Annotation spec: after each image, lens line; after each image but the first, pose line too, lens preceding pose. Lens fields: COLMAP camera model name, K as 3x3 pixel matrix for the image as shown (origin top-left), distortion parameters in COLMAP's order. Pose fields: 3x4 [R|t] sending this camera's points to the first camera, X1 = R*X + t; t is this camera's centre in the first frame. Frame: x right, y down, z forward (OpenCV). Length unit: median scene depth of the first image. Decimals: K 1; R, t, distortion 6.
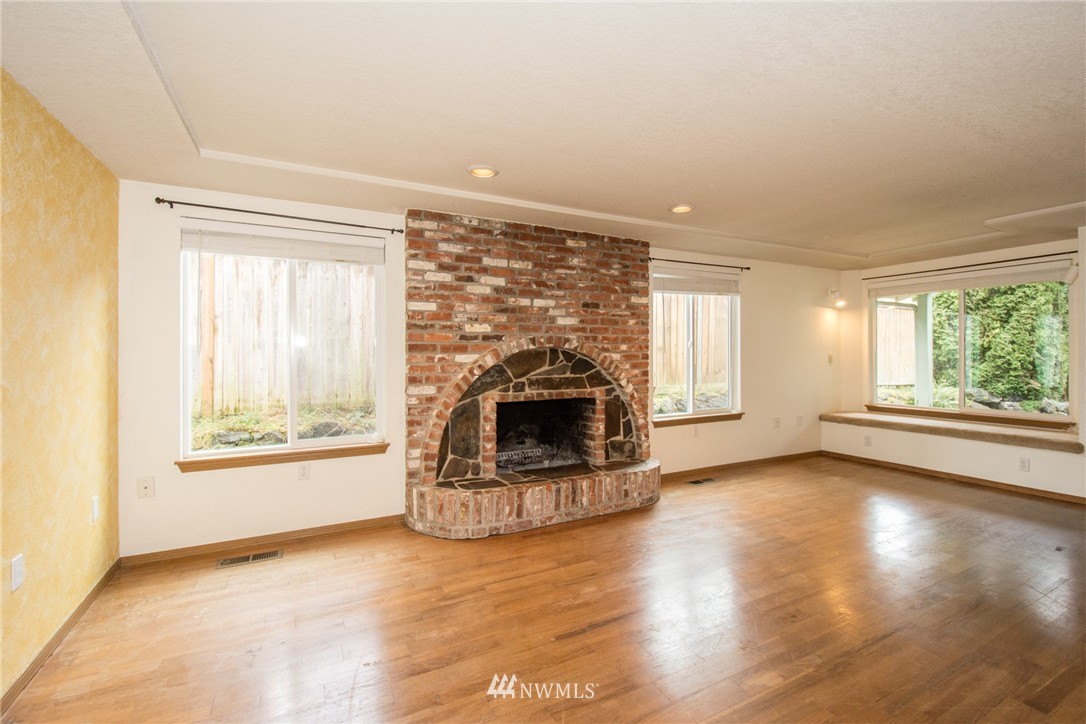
lens RADIAL K [[480.1, 0, 587.0], [0, 480.1, 349.8], [0, 0, 1]] dist [0.006345, -0.007931]
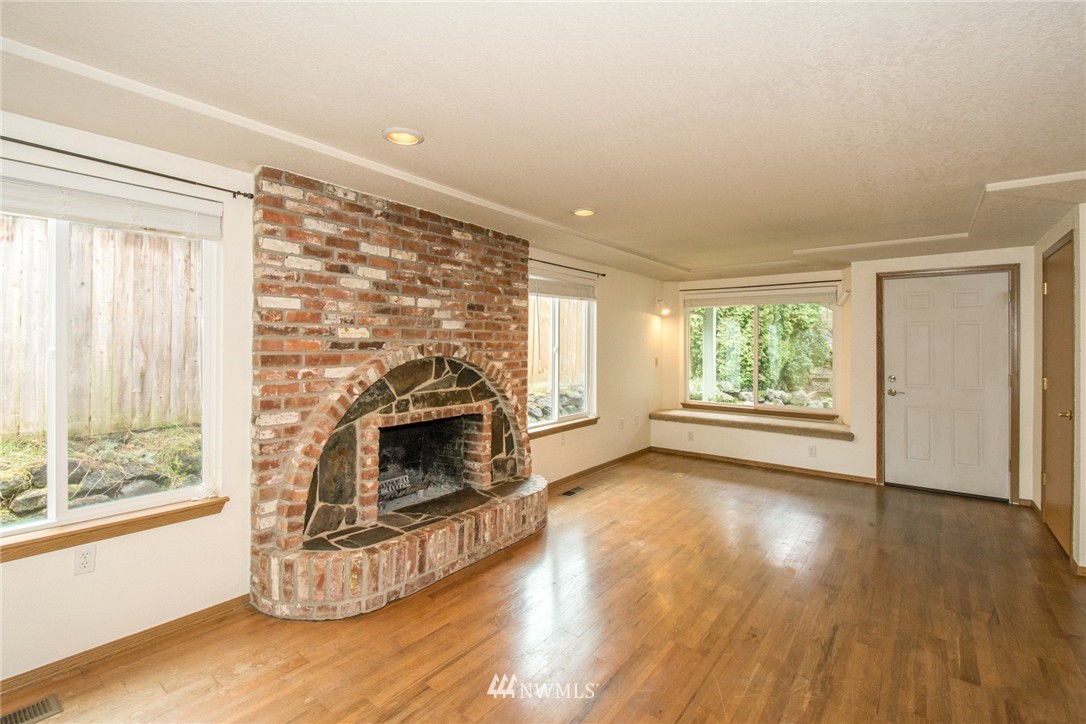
lens RADIAL K [[480.1, 0, 556.8], [0, 480.1, 341.3], [0, 0, 1]] dist [0.006345, -0.007931]
pose [[0.914976, 0.016659, 0.403165, -0.224695], [-0.017311, 0.999848, -0.002027, -0.033861], [-0.403138, -0.005125, 0.915125, 0.147208]]
